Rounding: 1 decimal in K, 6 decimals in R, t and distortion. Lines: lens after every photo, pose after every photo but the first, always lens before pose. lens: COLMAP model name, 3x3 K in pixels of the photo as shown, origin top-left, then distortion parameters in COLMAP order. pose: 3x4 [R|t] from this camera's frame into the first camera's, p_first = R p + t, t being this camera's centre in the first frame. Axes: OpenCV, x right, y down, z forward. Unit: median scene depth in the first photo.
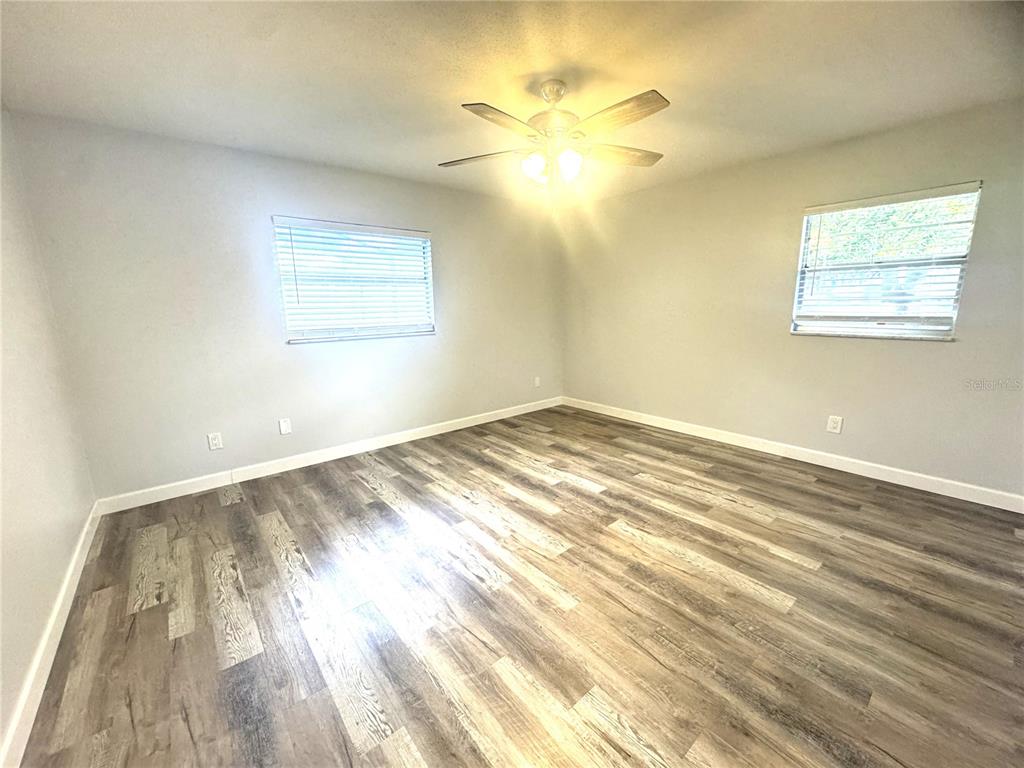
lens RADIAL K [[408.1, 0, 505.2], [0, 408.1, 378.0], [0, 0, 1]] dist [-0.004924, 0.000075]
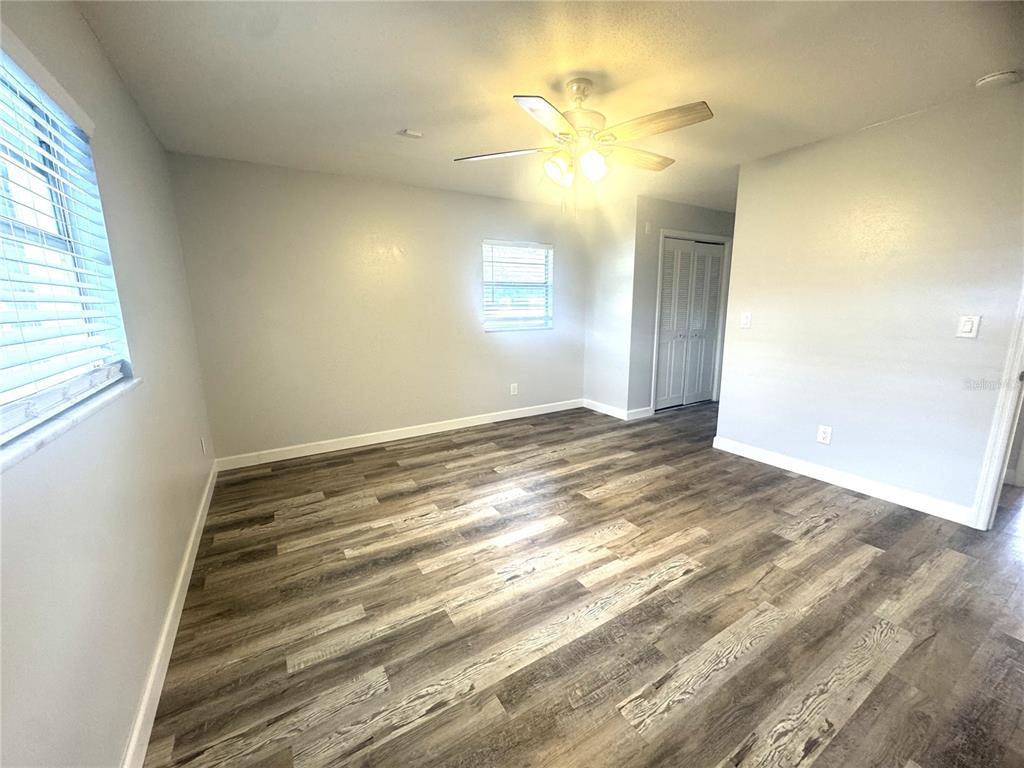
lens RADIAL K [[408.1, 0, 508.1], [0, 408.1, 385.0], [0, 0, 1]] dist [-0.004924, 0.000075]
pose [[0.148805, -0.177218, 0.972857, -0.676915], [0.186125, 0.971246, 0.148456, -0.133647], [-0.971192, 0.158982, 0.177512, 0.762282]]
